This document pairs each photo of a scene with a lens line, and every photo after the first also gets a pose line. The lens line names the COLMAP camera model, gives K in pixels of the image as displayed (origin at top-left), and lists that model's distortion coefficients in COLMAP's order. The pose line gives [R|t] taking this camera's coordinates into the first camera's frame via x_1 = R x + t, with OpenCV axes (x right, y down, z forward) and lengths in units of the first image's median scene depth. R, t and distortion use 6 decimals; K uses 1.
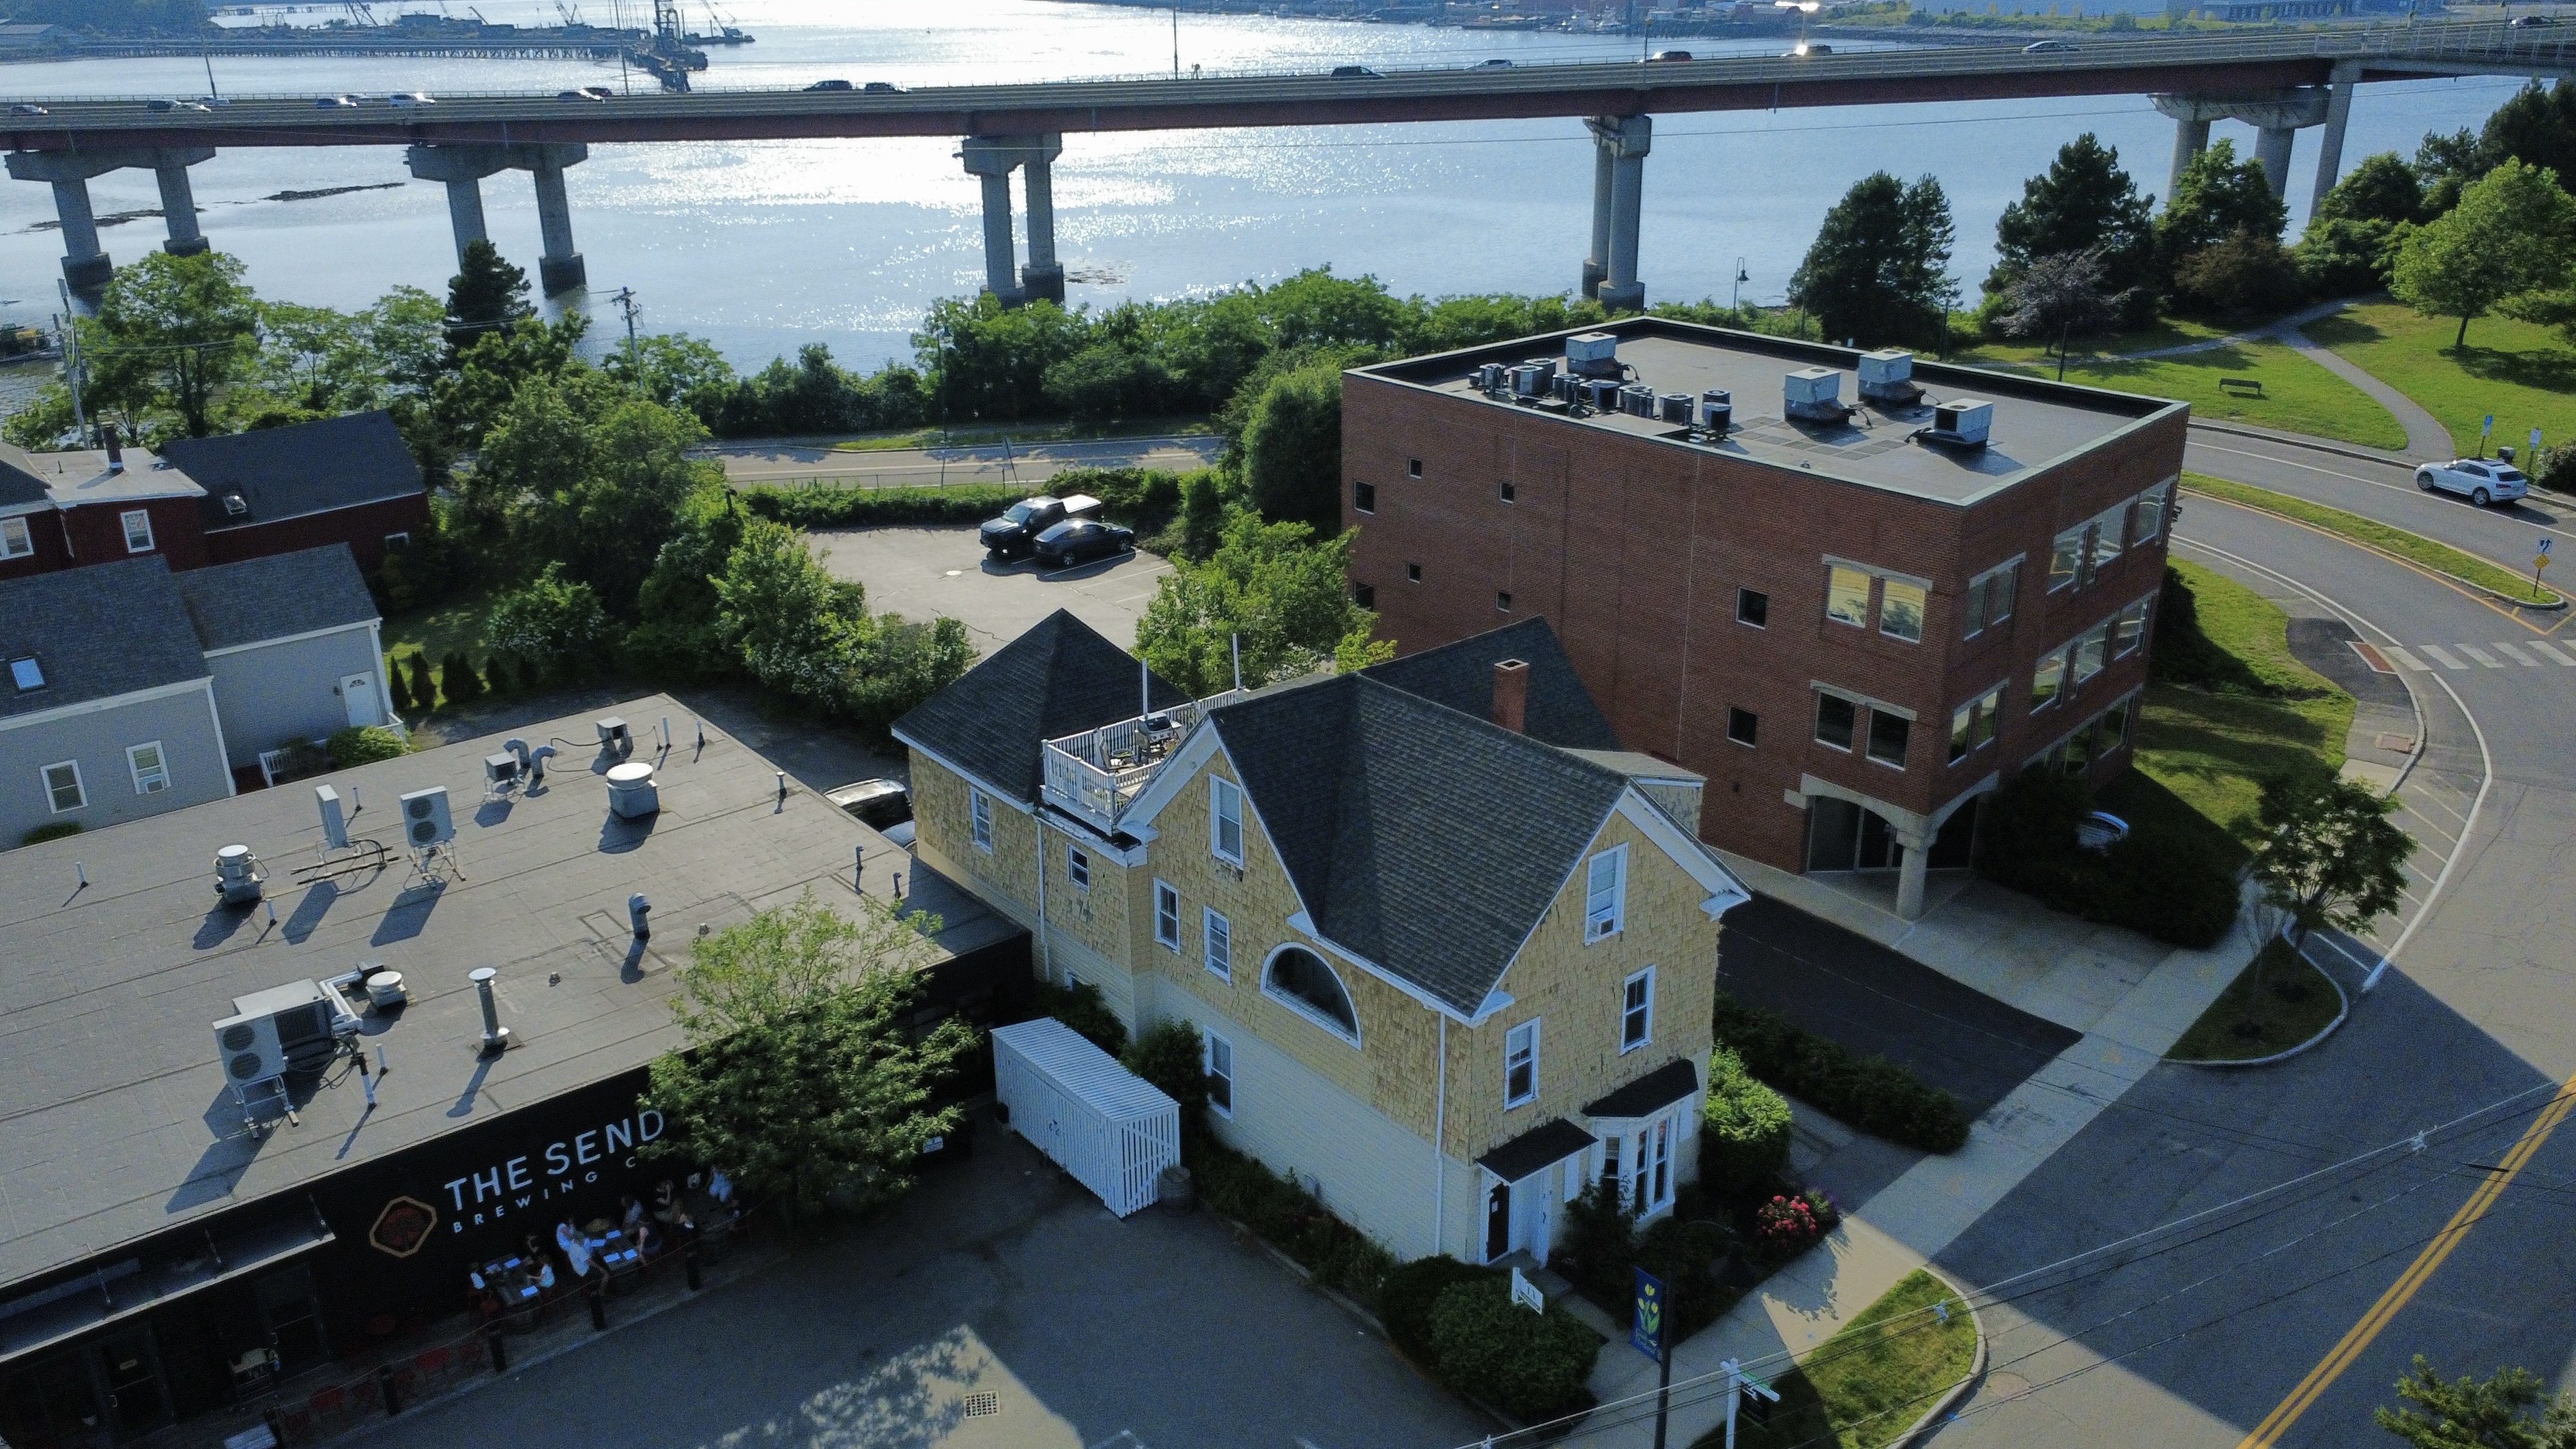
lens RADIAL K [[1998.7, 0, 1214.4], [0, 1998.7, 771.0], [0, 0, 1]] dist [-0.003130, -0.001547]
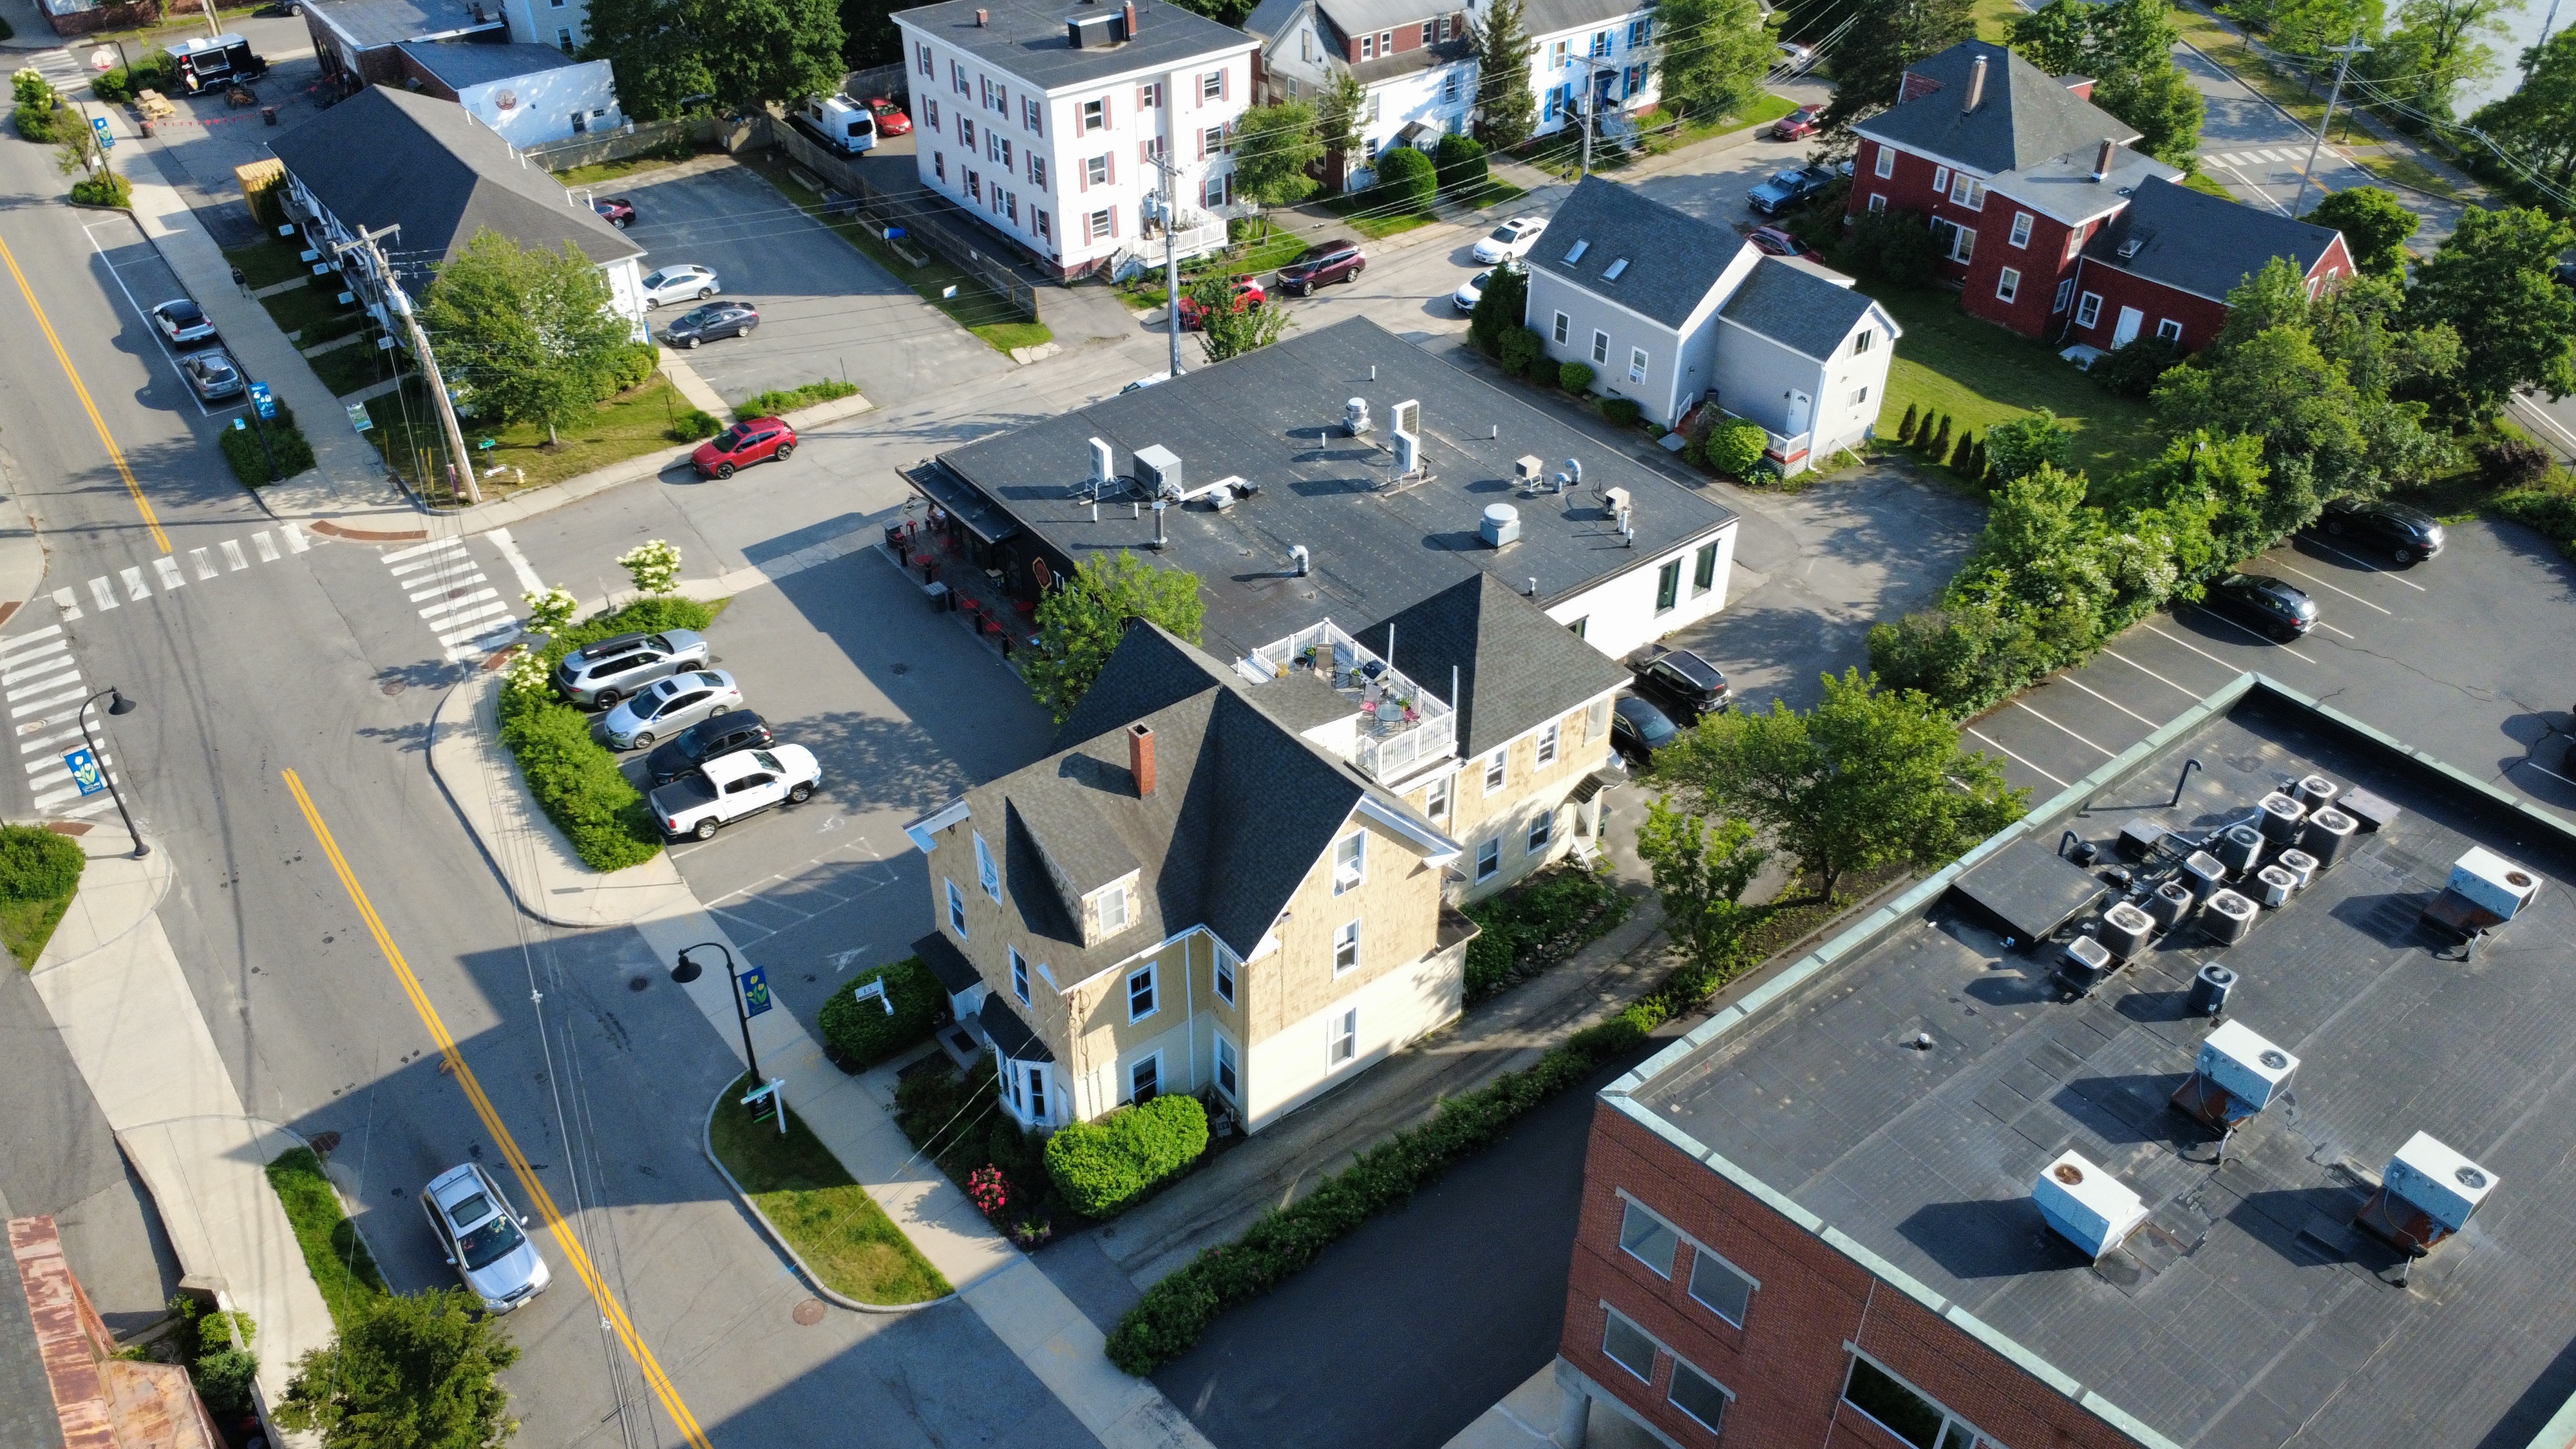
lens RADIAL K [[1884.4, 0, 1289.8], [0, 1884.4, 730.0], [0, 0, 1]] dist [-0.001450, -0.005488]
pose [[0.004604, 0.616084, -0.787667, 0.784521], [-0.380884, 0.729382, 0.568269, -0.551307], [0.924611, 0.297394, 0.238015, 0.603618]]
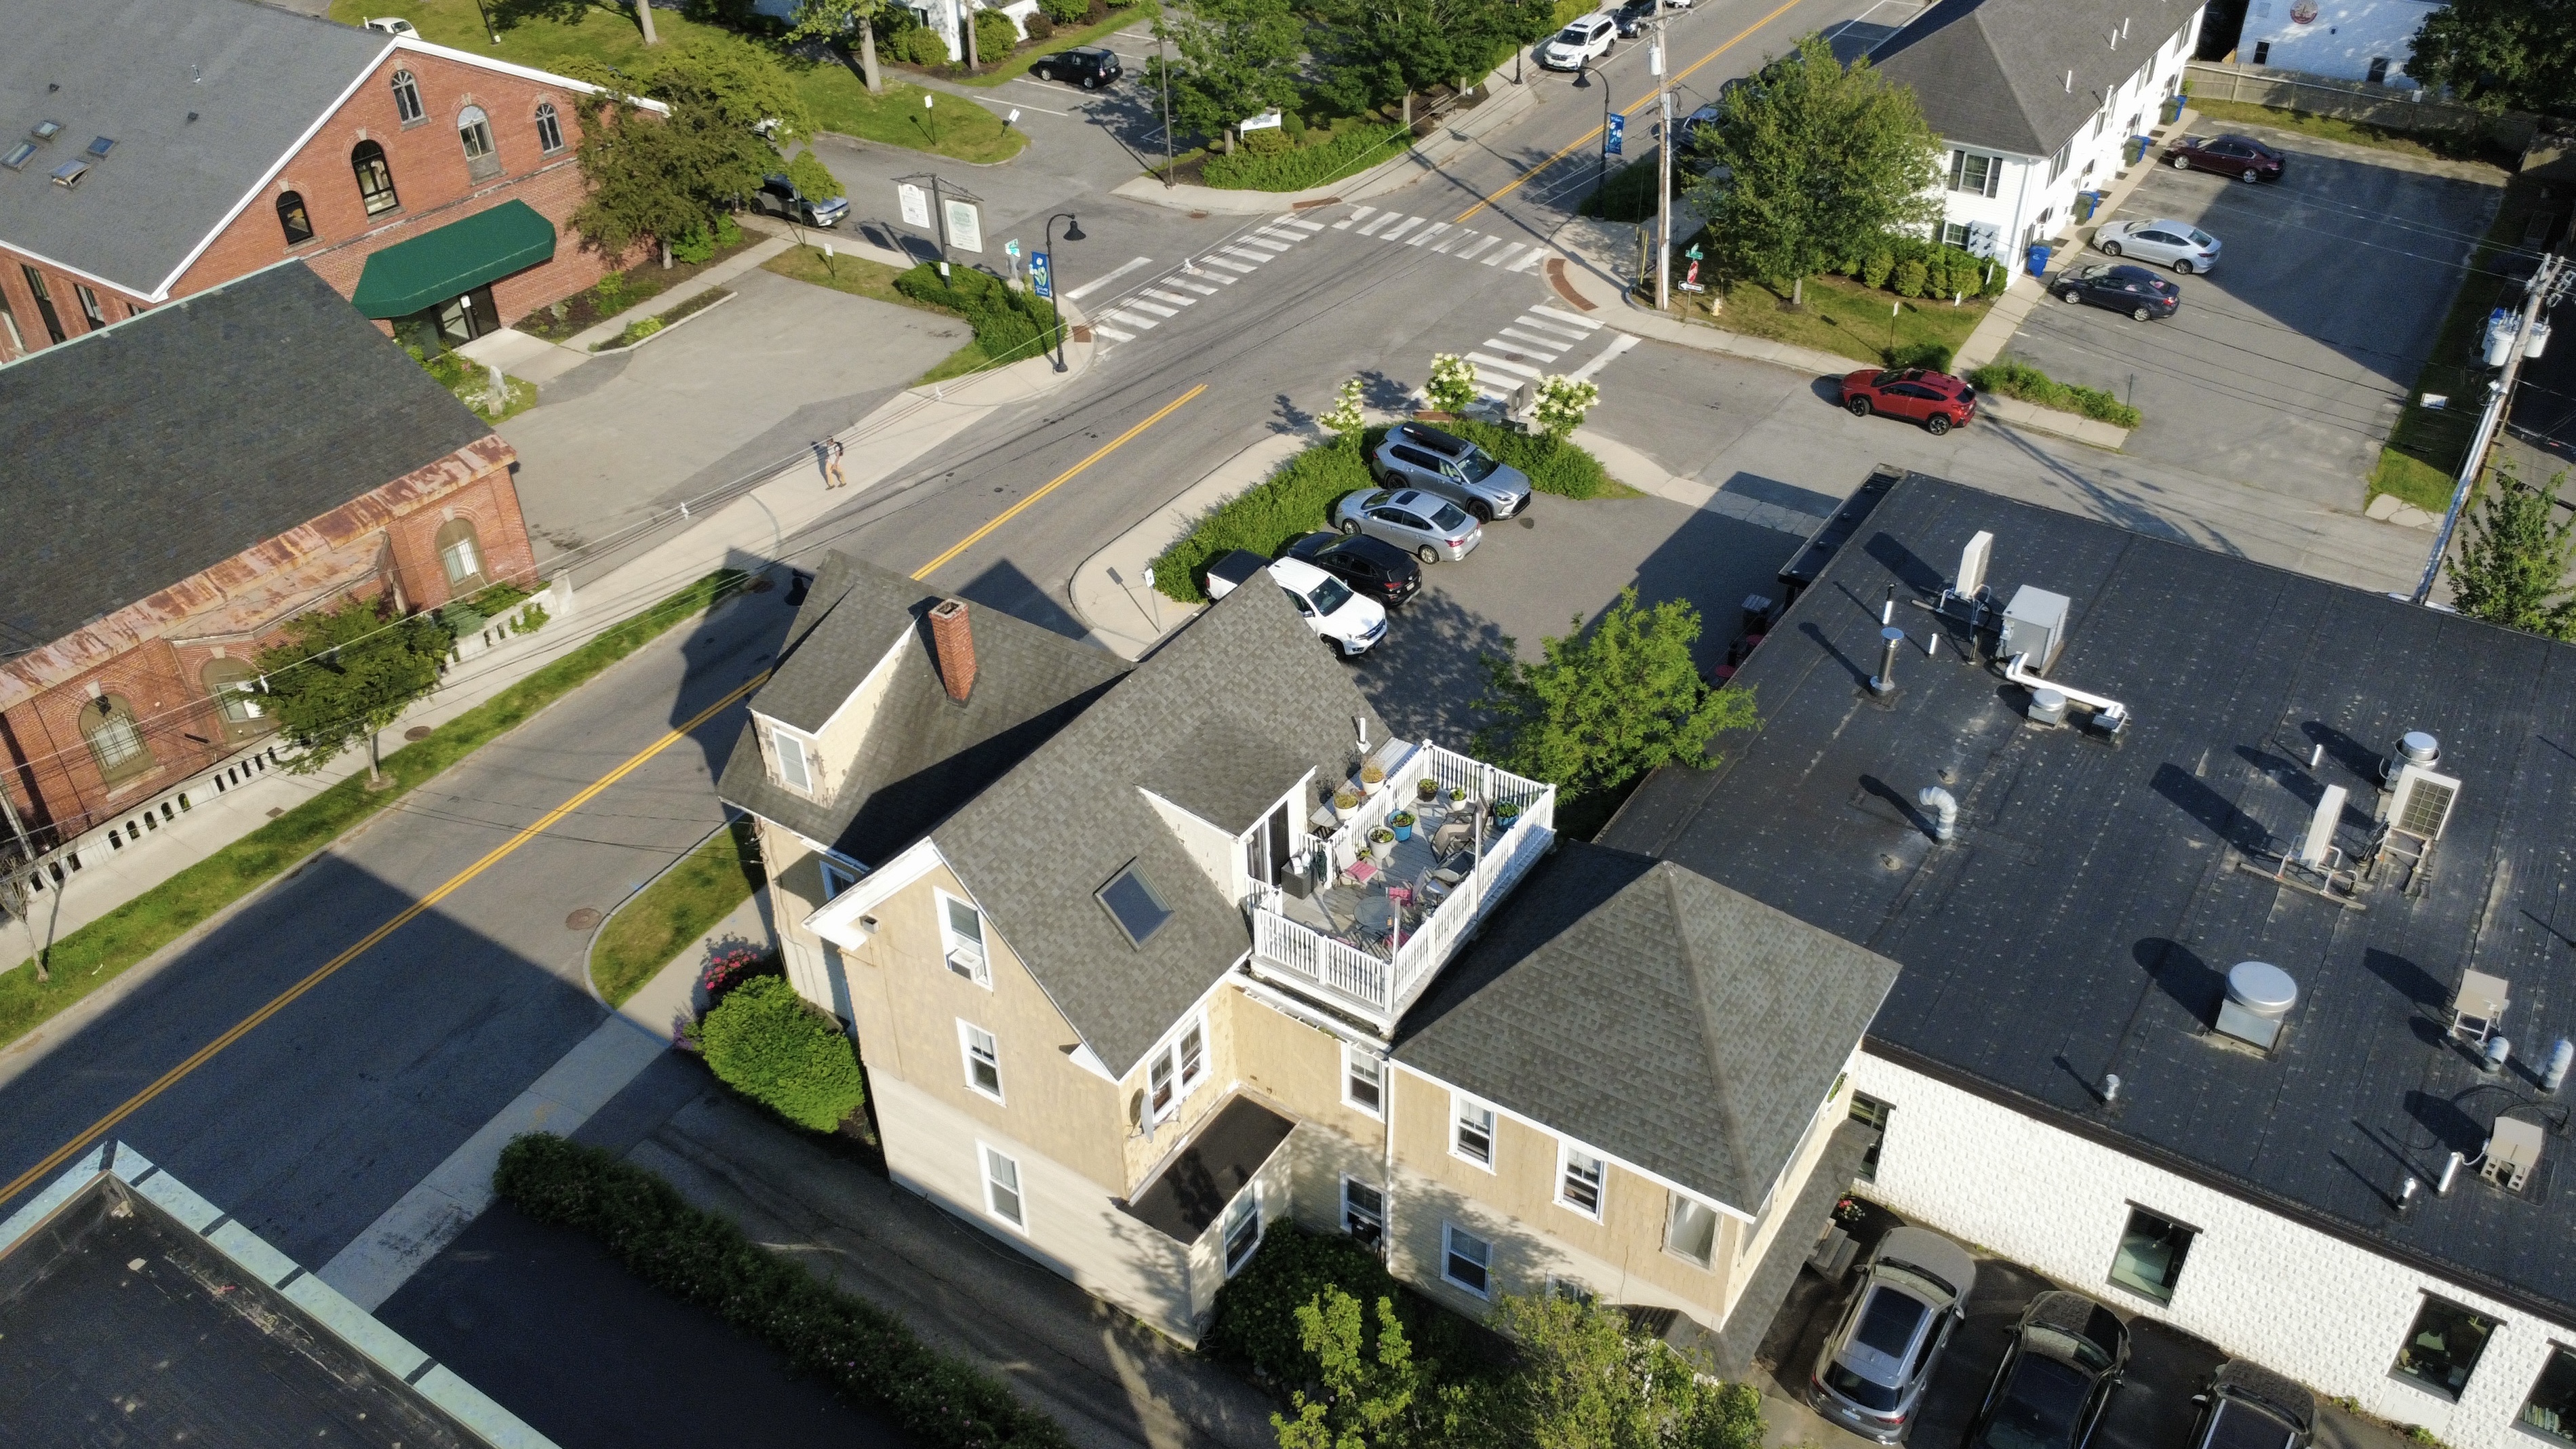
lens RADIAL K [[1984.7, 0, 1357.6], [0, 1984.7, 729.3], [0, 0, 1]] dist [-0.001748, -0.007359]
pose [[-0.937105, 0.226151, -0.265876, 0.168039], [-0.106767, 0.539491, 0.835195, -0.587754], [0.332318, 0.811052, -0.481414, 1.143062]]
